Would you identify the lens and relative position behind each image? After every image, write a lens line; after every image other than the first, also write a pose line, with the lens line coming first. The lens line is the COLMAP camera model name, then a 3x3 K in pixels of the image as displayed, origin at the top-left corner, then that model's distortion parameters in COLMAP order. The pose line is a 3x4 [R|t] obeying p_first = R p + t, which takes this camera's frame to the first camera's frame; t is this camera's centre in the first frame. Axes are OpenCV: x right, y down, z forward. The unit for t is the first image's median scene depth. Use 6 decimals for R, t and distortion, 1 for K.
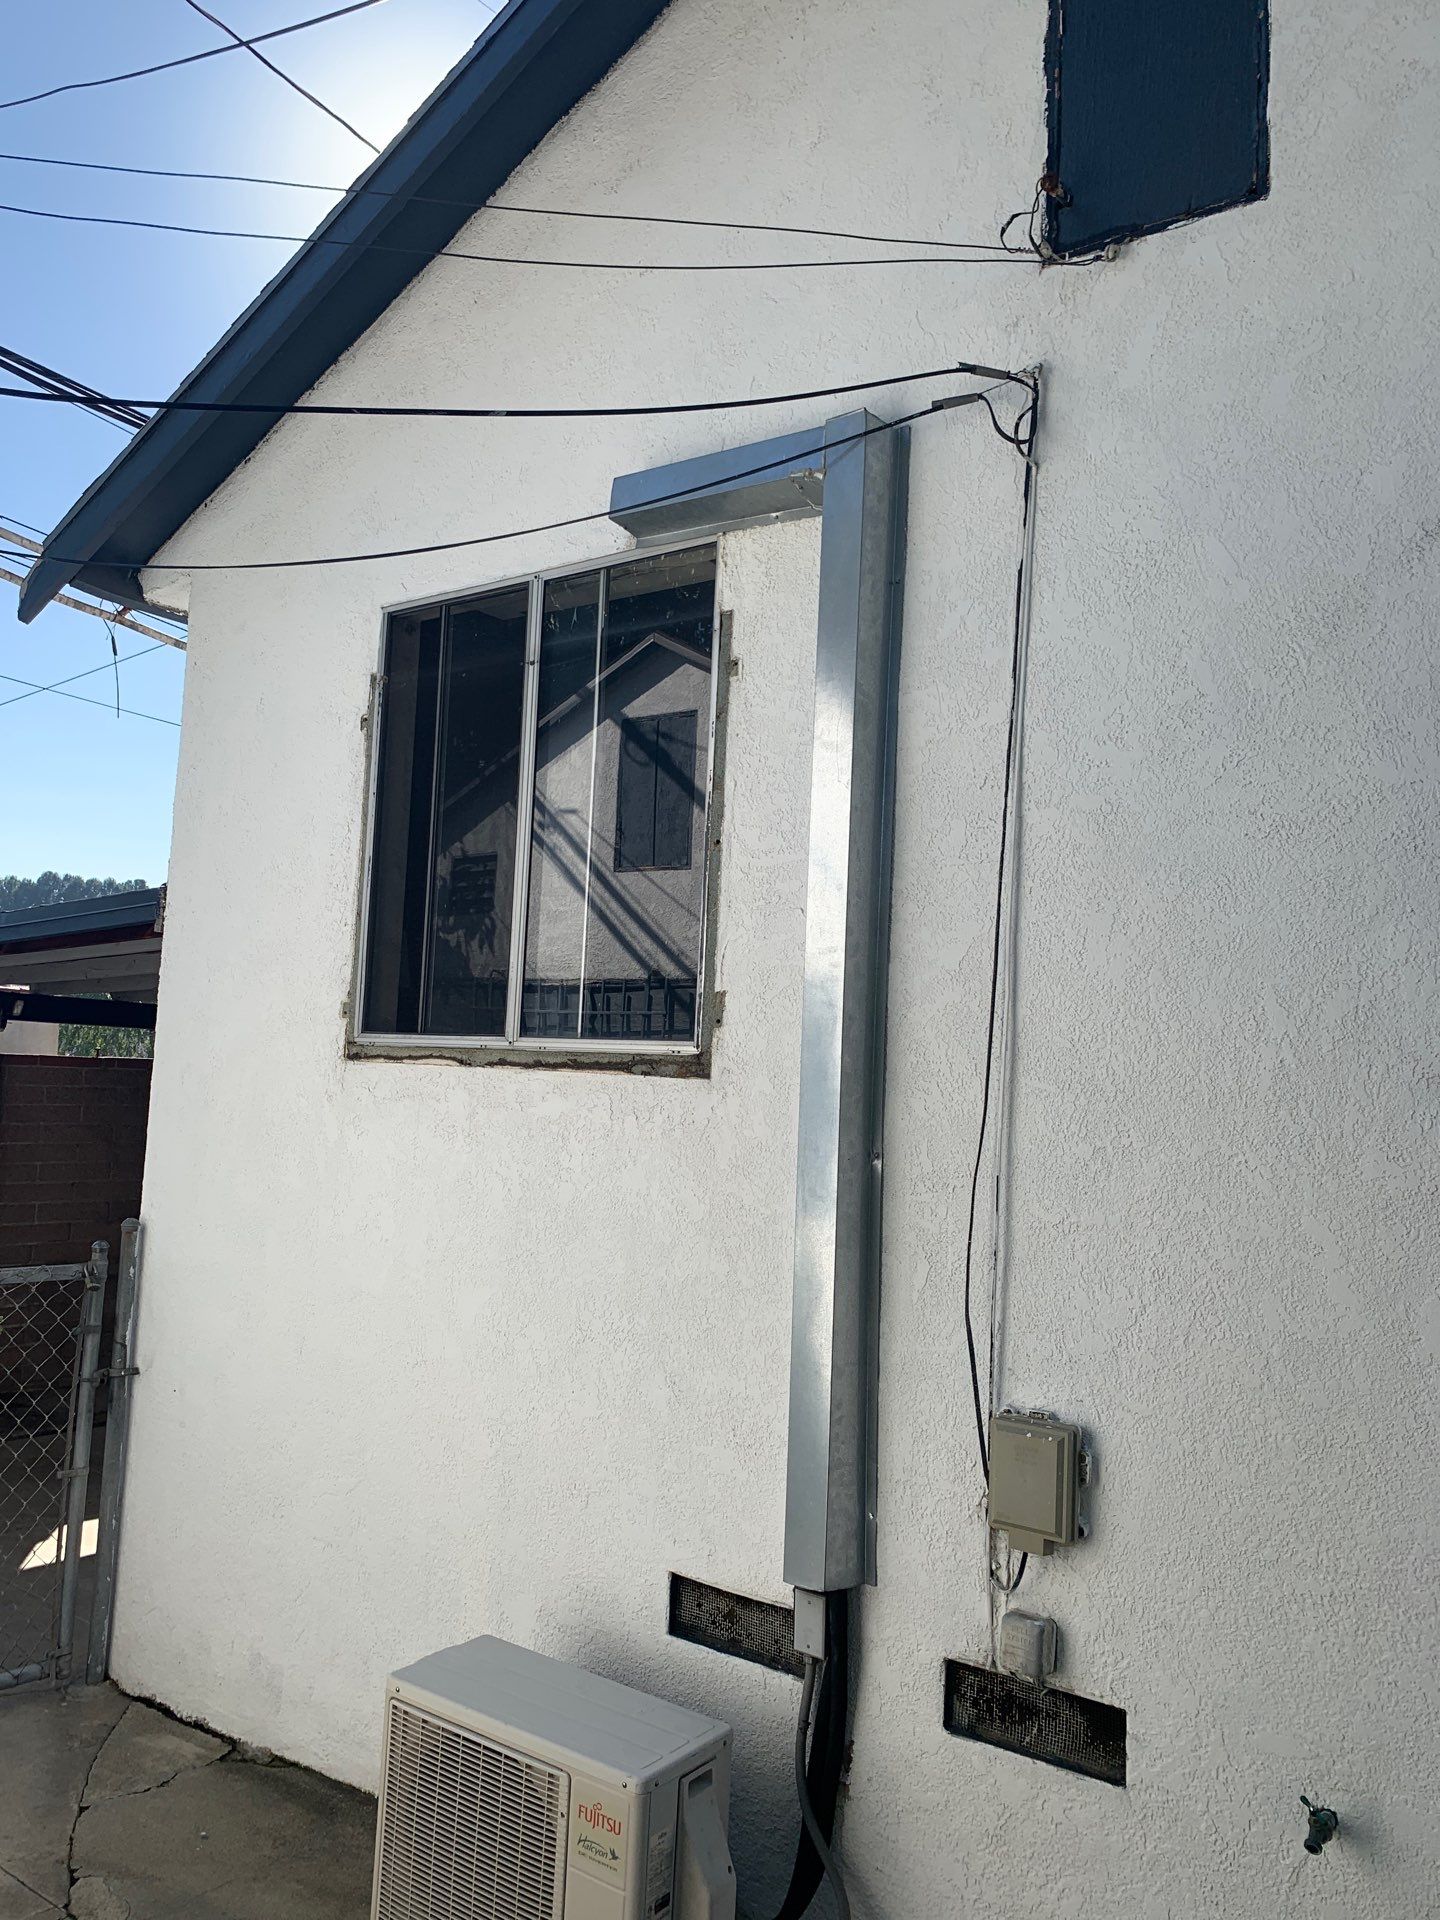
lens RADIAL K [[1420.7, 0, 748.3], [0, 1420.7, 947.4], [0, 0, 1]] dist [0.016666, -0.014679]
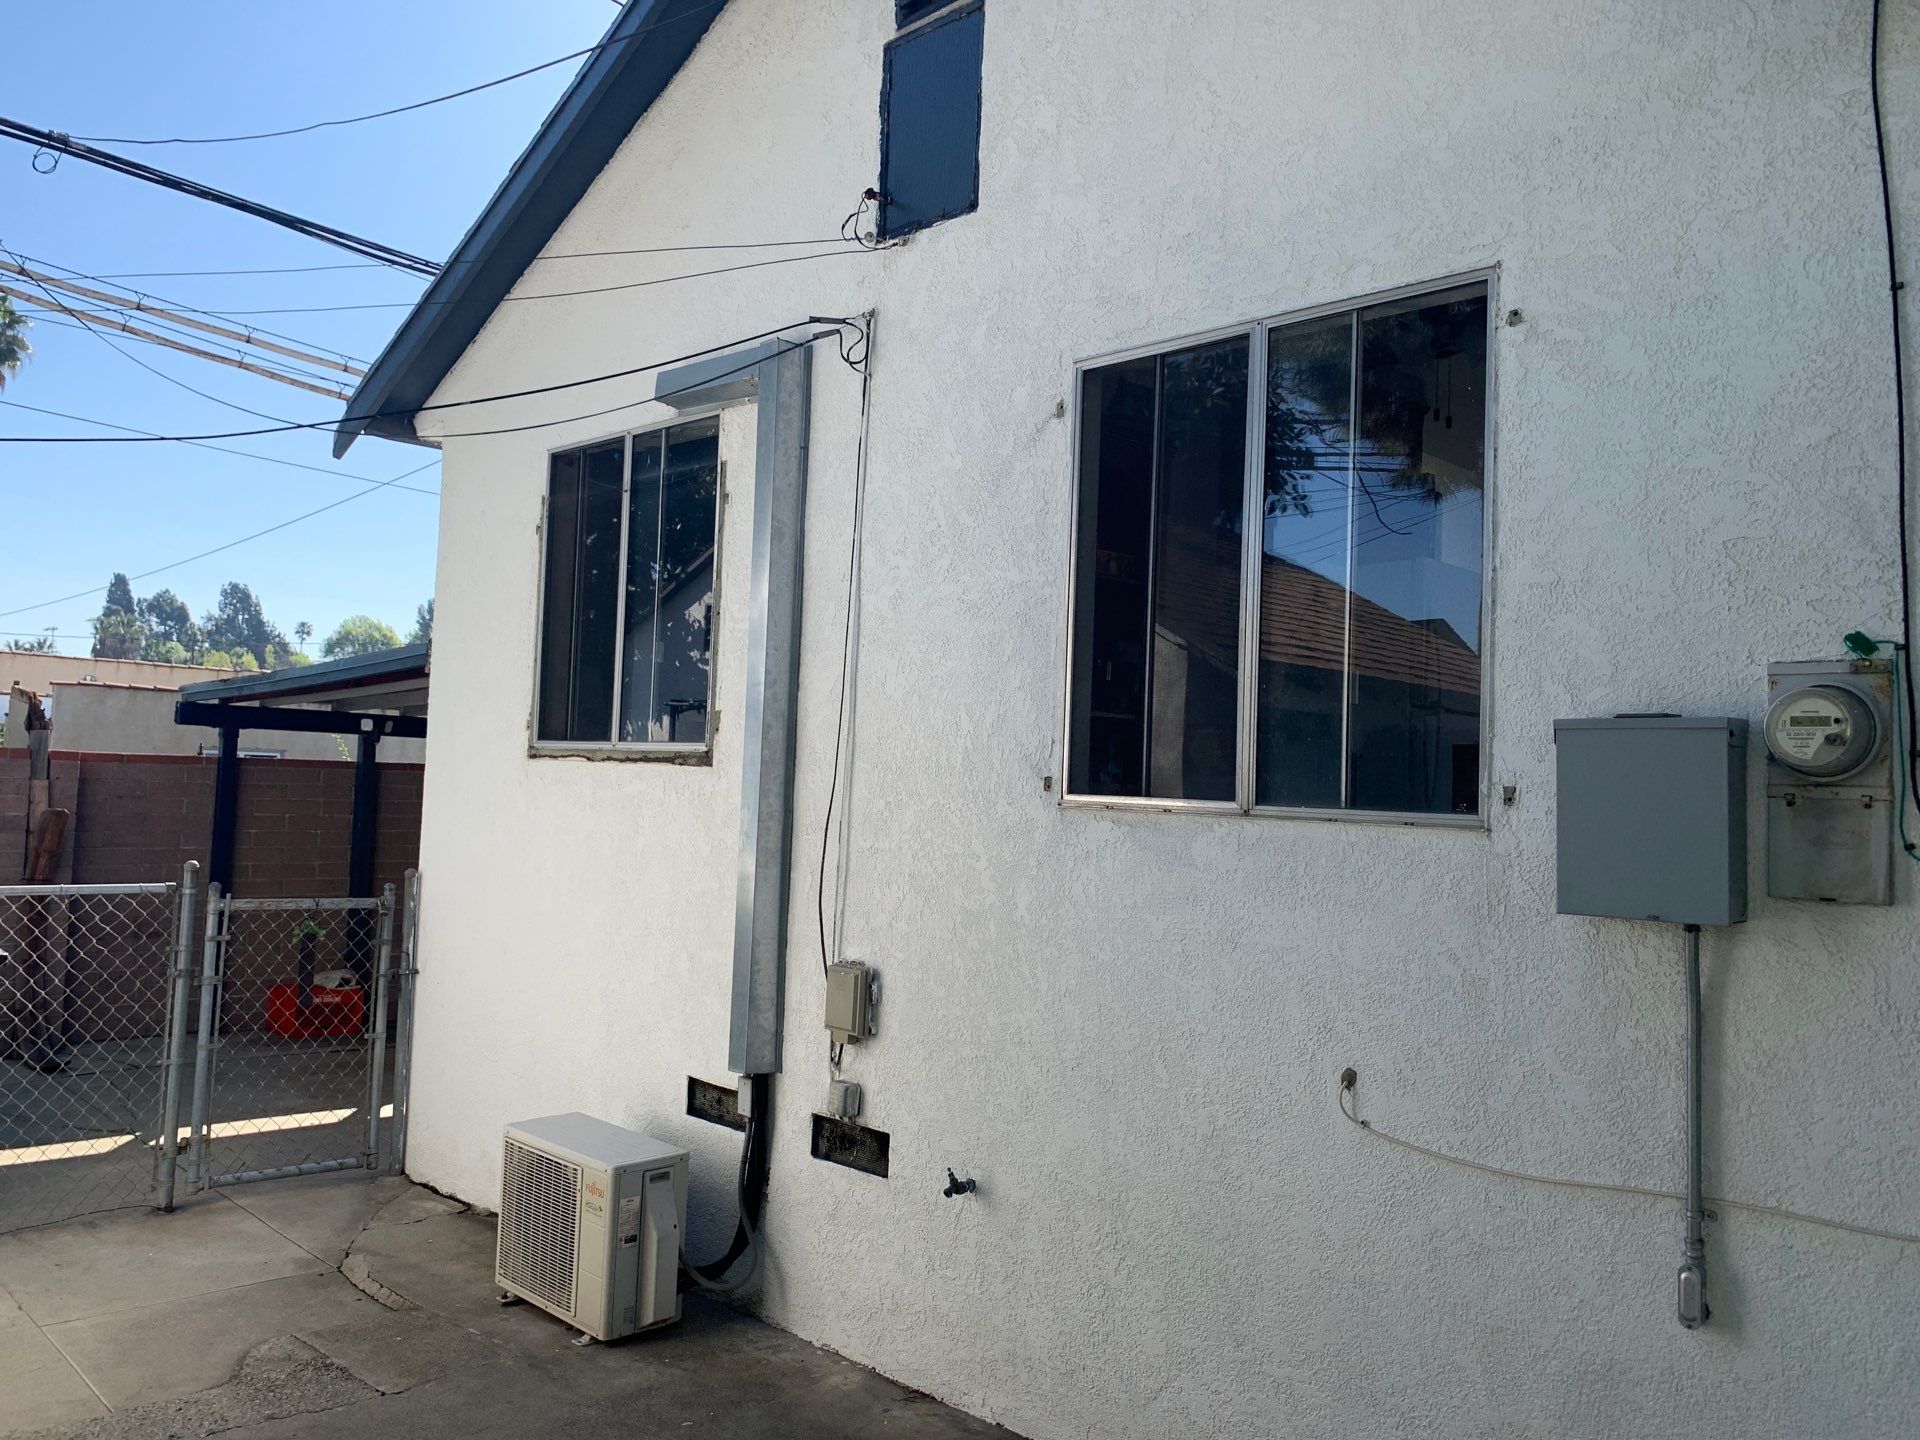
lens RADIAL K [[1420.7, 0, 988.5], [0, 1420.7, 694.9], [0, 0, 1]] dist [0.016666, -0.014679]
pose [[0.990472, -0.019245, -0.136361, 0.552357], [0.023398, 0.999308, 0.028925, -0.026968], [0.135710, -0.031840, 0.990237, -0.565413]]
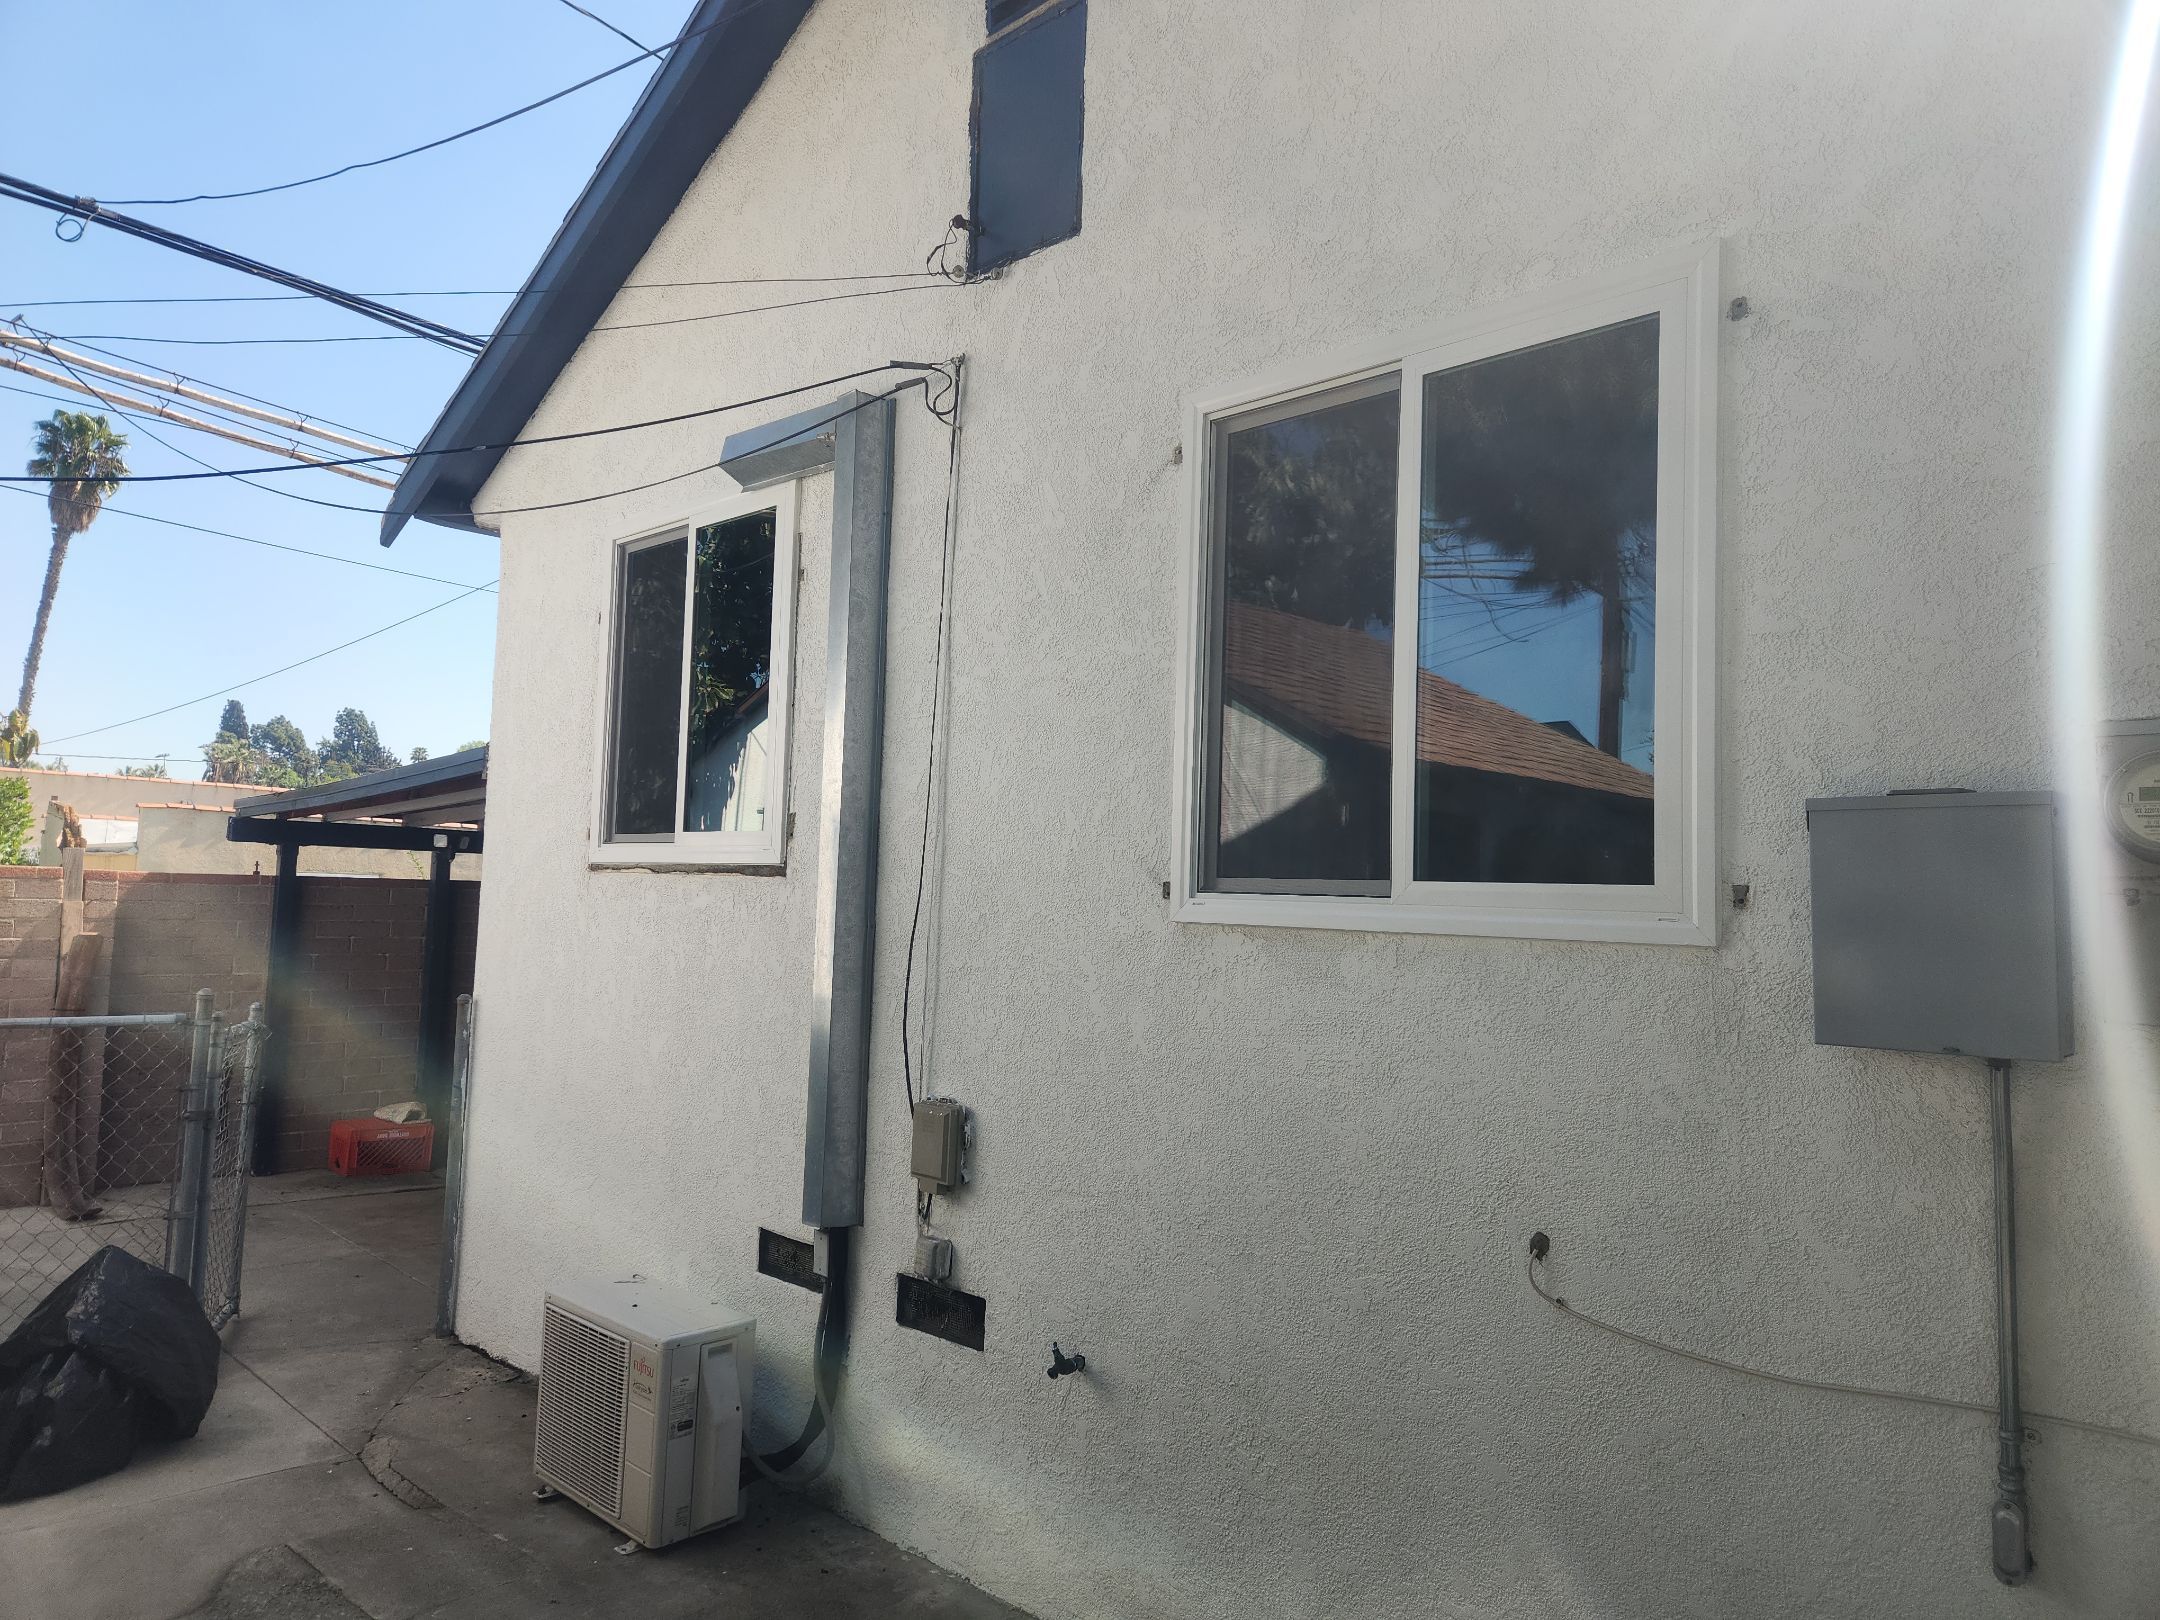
lens RADIAL K [[1398.4, 0, 1104.6], [0, 1398.4, 794.5], [0, 0, 1]] dist [0.051196, -0.020484]
pose [[0.990690, -0.027976, -0.133232, 0.526056], [0.030160, 0.999441, 0.014403, 0.003215], [0.132755, -0.018287, 0.990980, -0.353031]]
